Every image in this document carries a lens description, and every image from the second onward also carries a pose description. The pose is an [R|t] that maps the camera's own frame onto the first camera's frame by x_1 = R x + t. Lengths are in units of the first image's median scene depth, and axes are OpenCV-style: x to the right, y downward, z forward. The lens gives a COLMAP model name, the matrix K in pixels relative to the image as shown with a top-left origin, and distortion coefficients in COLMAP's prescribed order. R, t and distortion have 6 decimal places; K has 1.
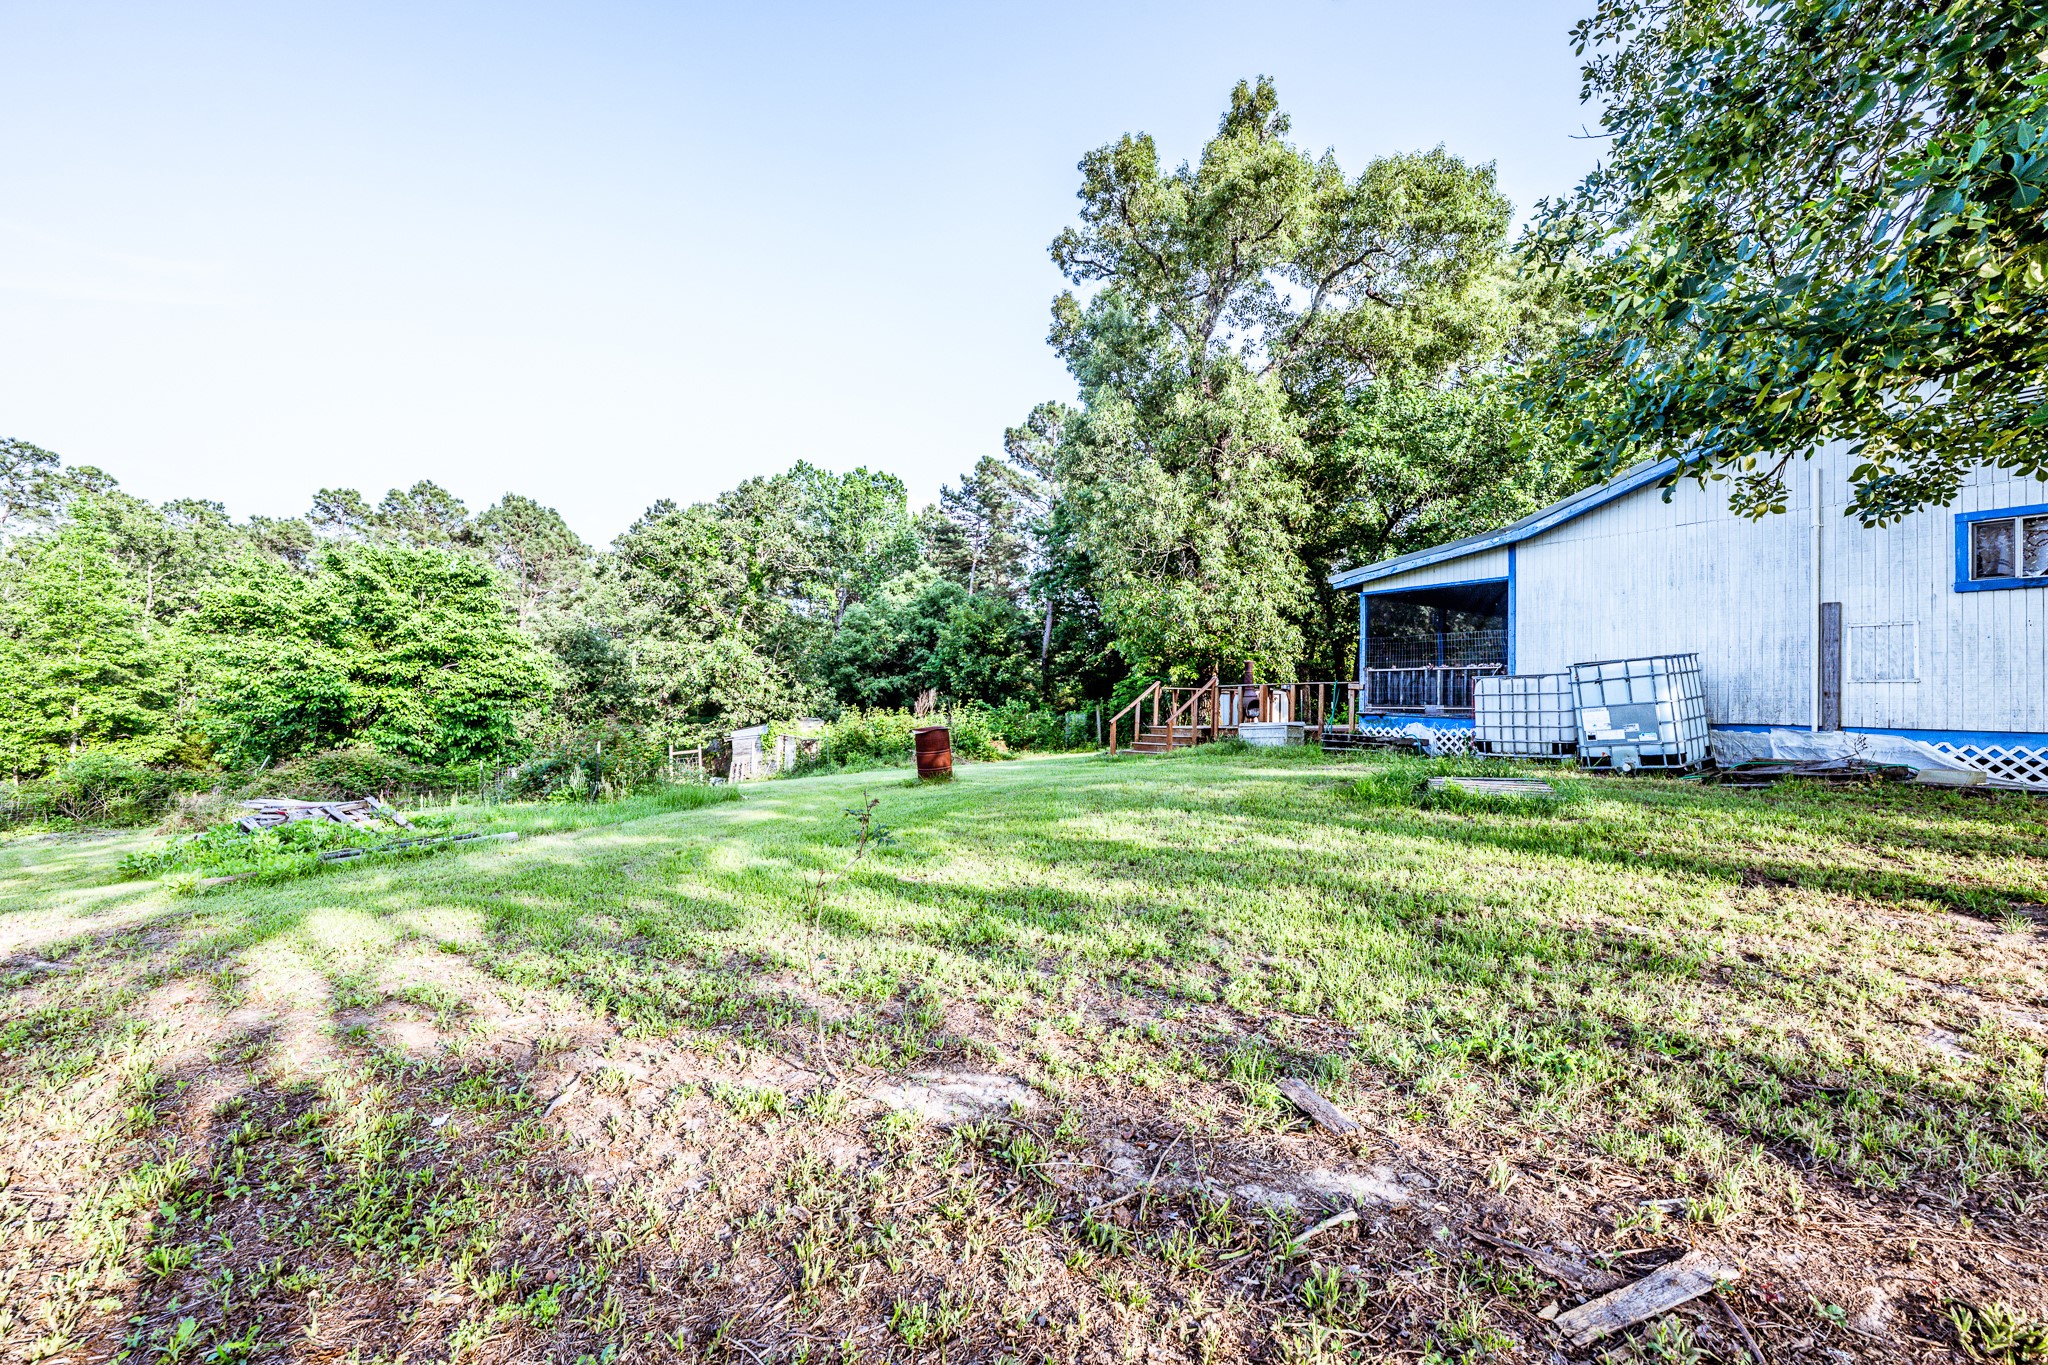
lens RADIAL K [[823.9, 0, 1024.0], [0, 823.9, 682.5], [0, 0, 1]] dist [0.001576, 0.000957]
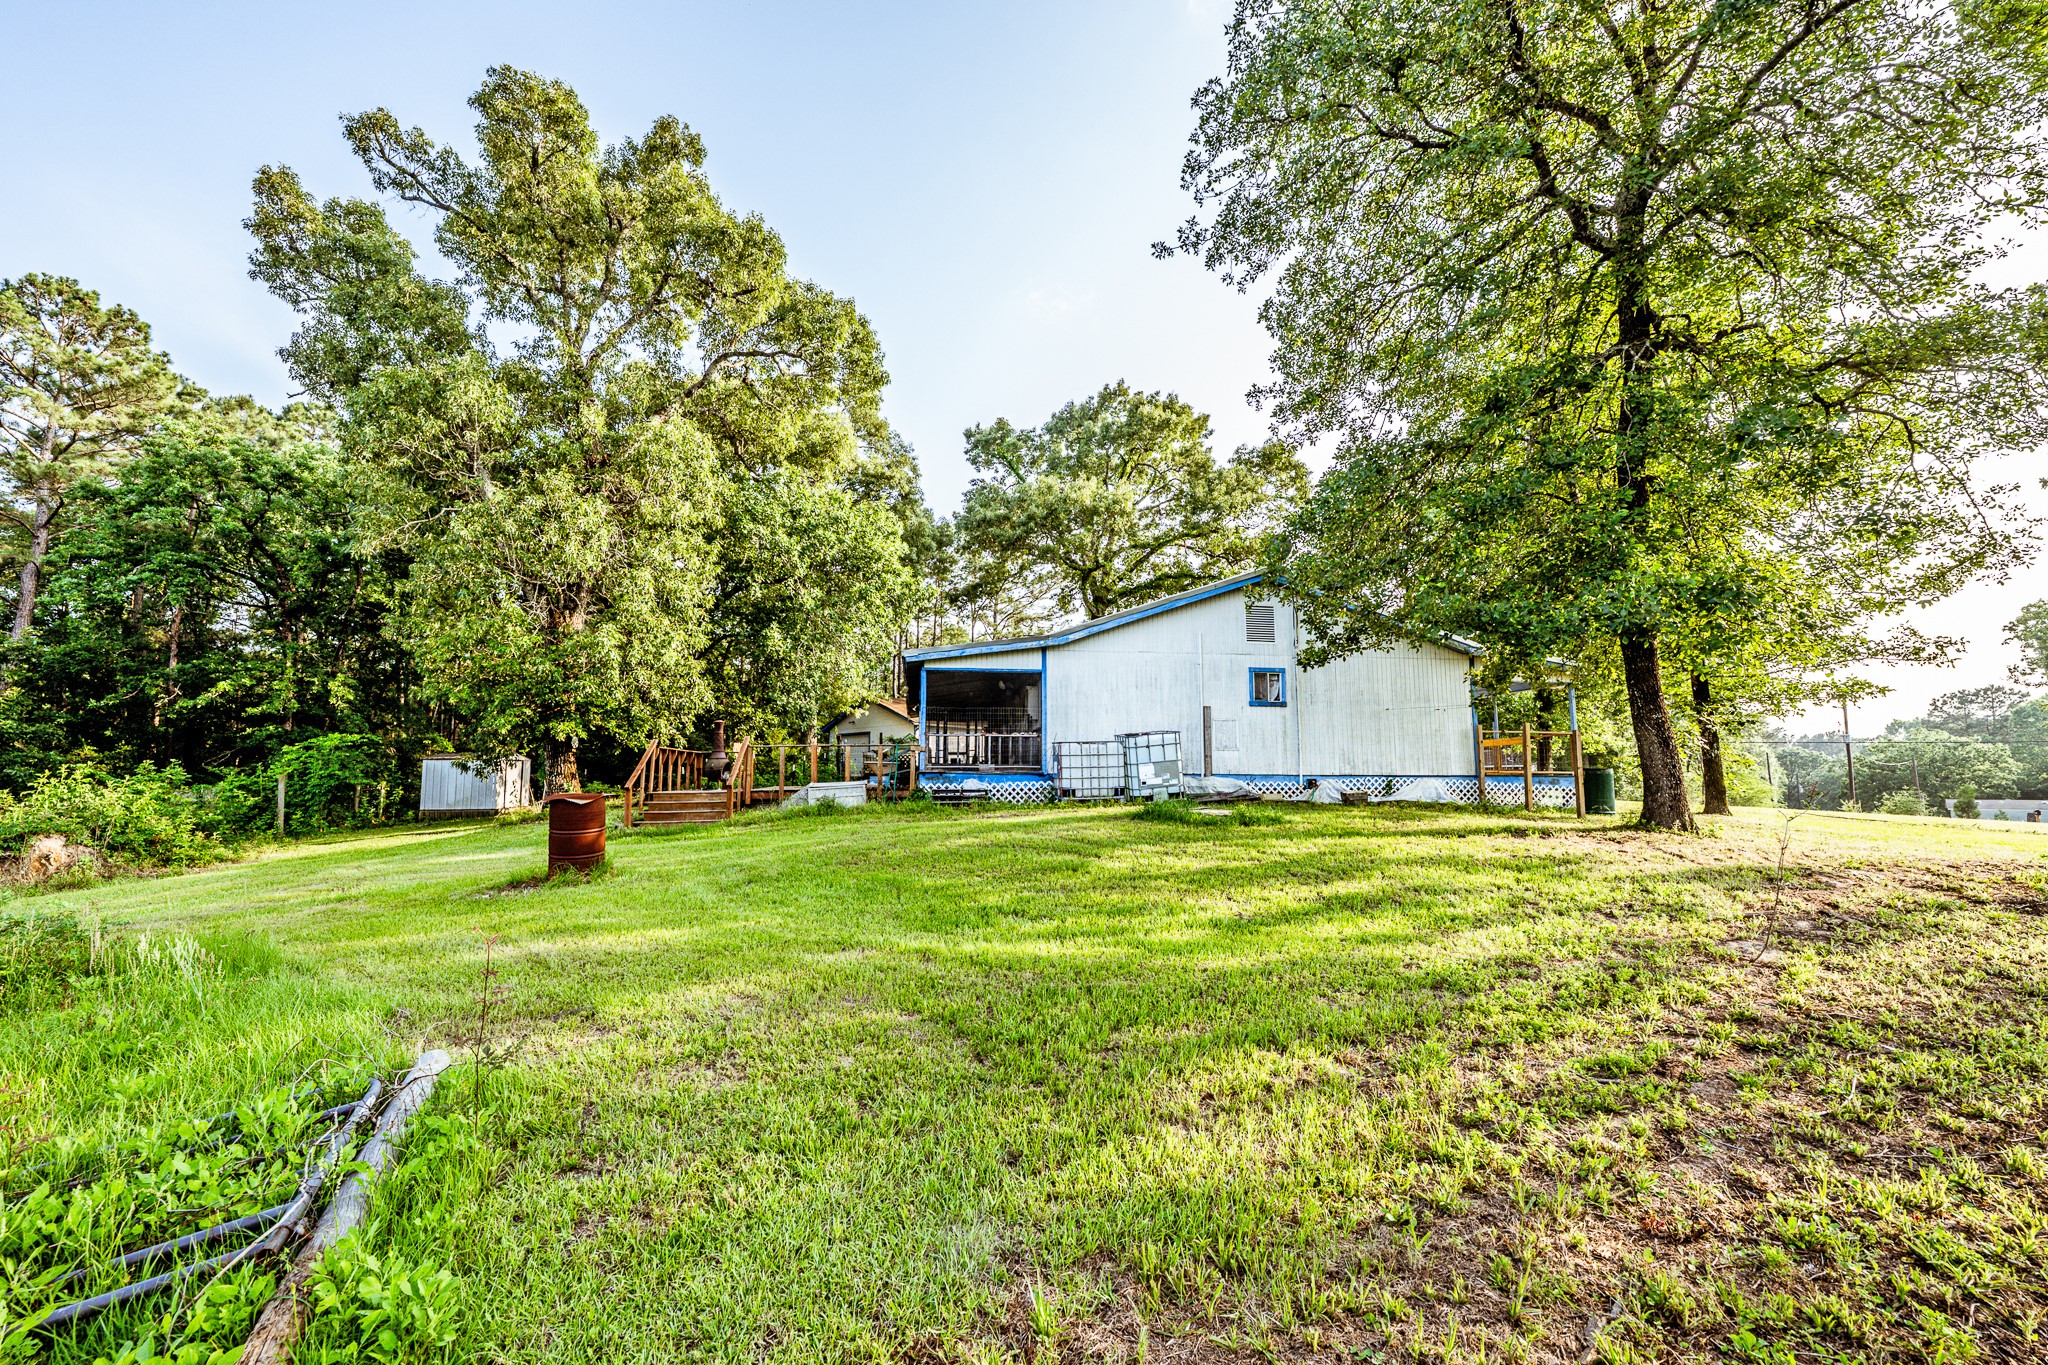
lens RADIAL K [[823.9, 0, 1024.0], [0, 823.9, 682.5], [0, 0, 1]] dist [0.001576, 0.000957]
pose [[0.438678, 0.096363, 0.893463, -0.277387], [-0.014995, 0.994881, -0.099939, 0.012732], [-0.898519, 0.030444, 0.437877, 0.179607]]
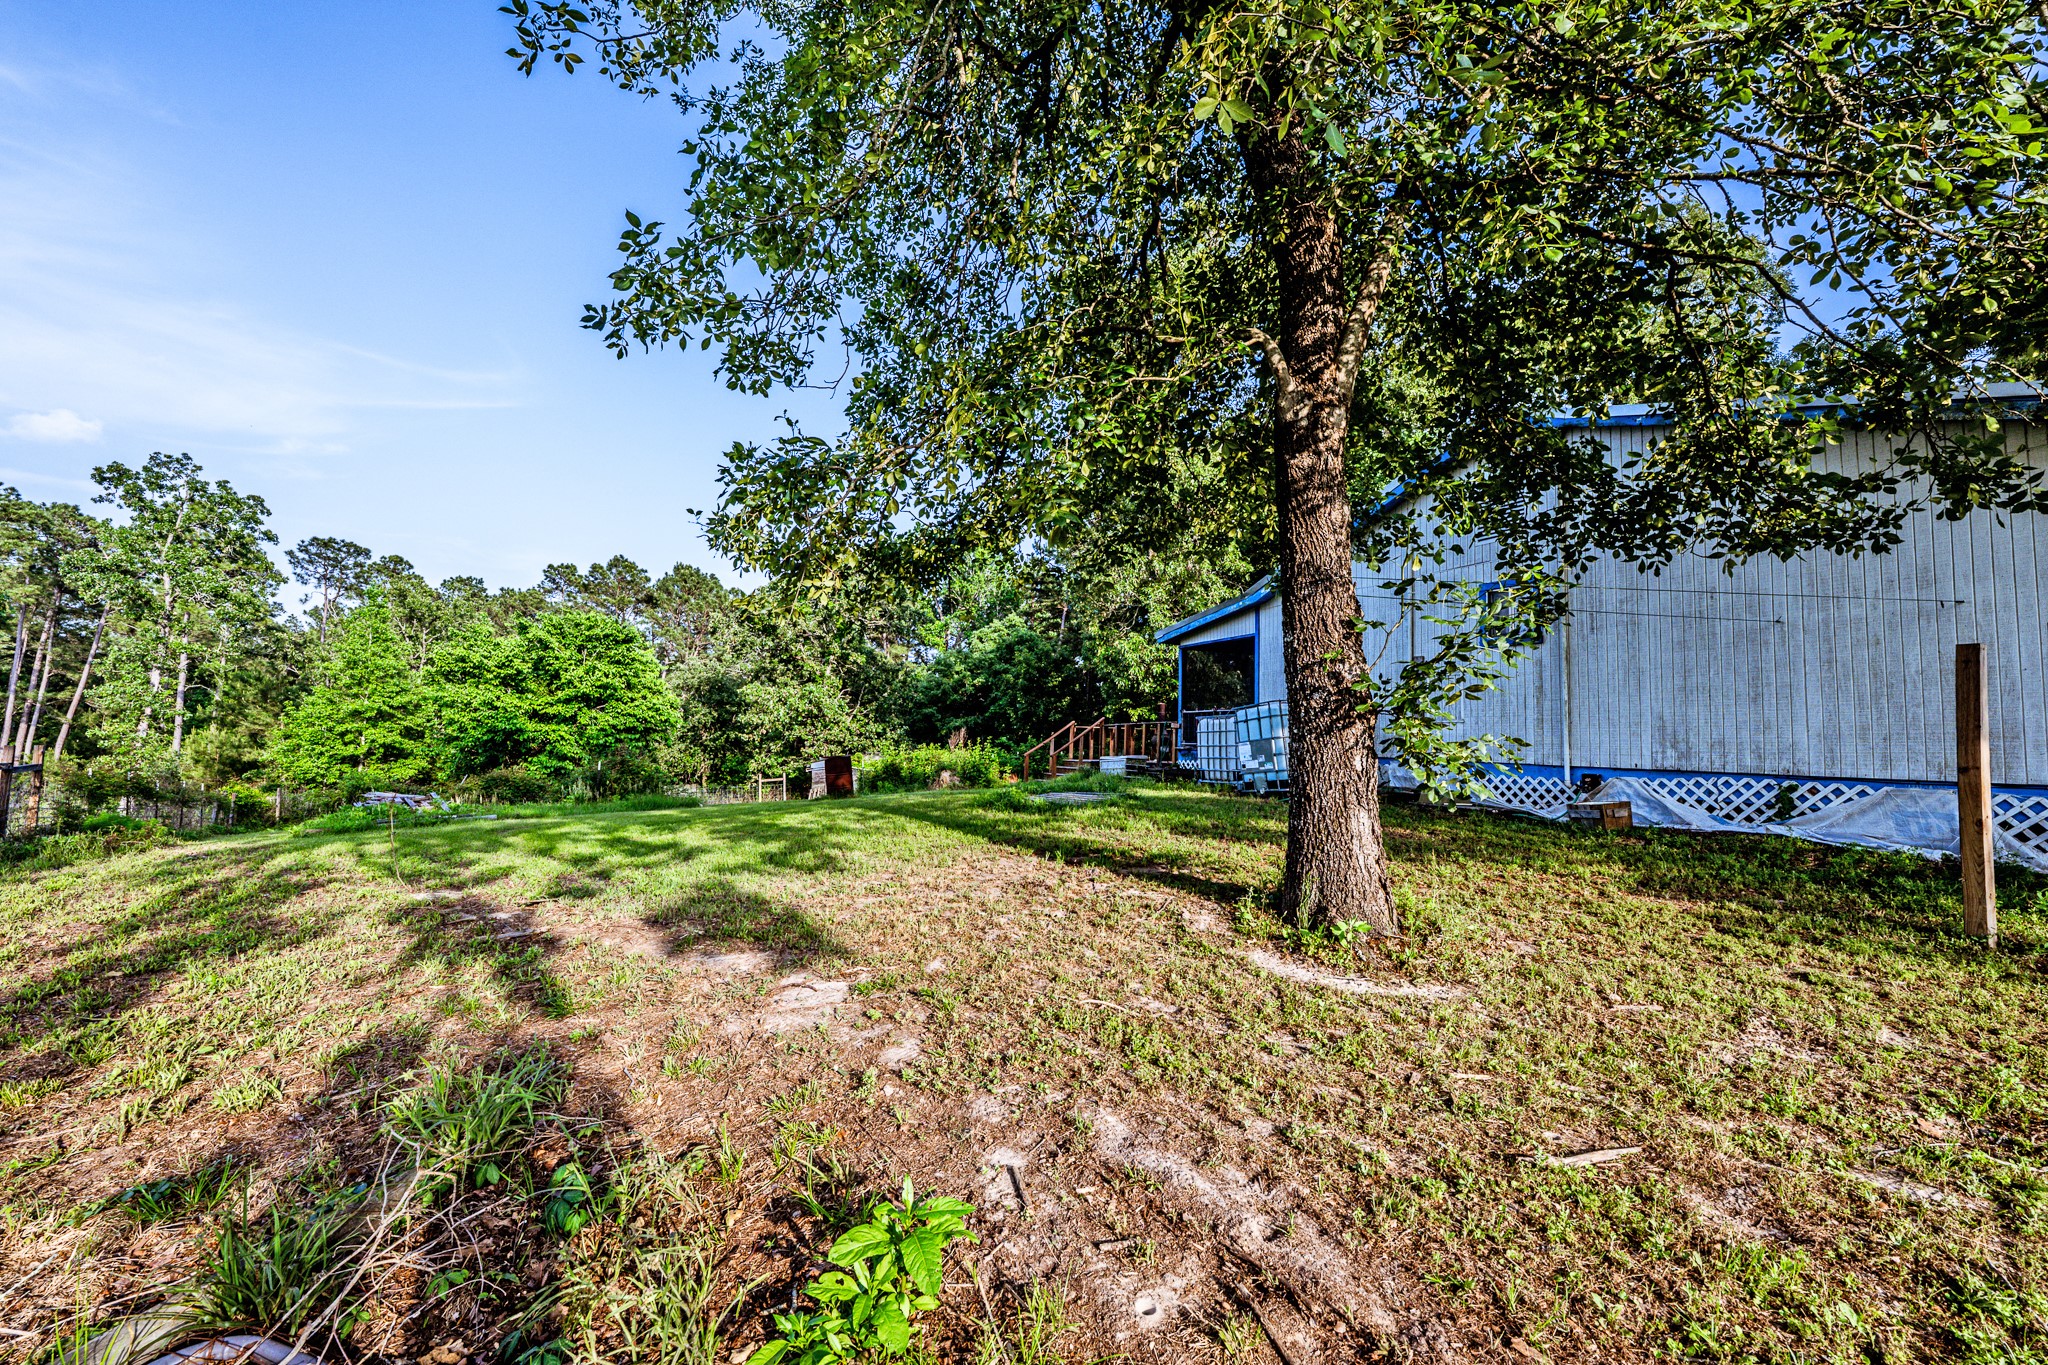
lens RADIAL K [[823.9, 0, 1024.0], [0, 823.9, 682.5], [0, 0, 1]] dist [0.001576, 0.000957]
pose [[0.976953, -0.006242, -0.213364, 0.216565], [-0.004150, 0.998828, -0.048226, 0.000412], [0.213415, 0.048000, 0.975782, -0.100932]]
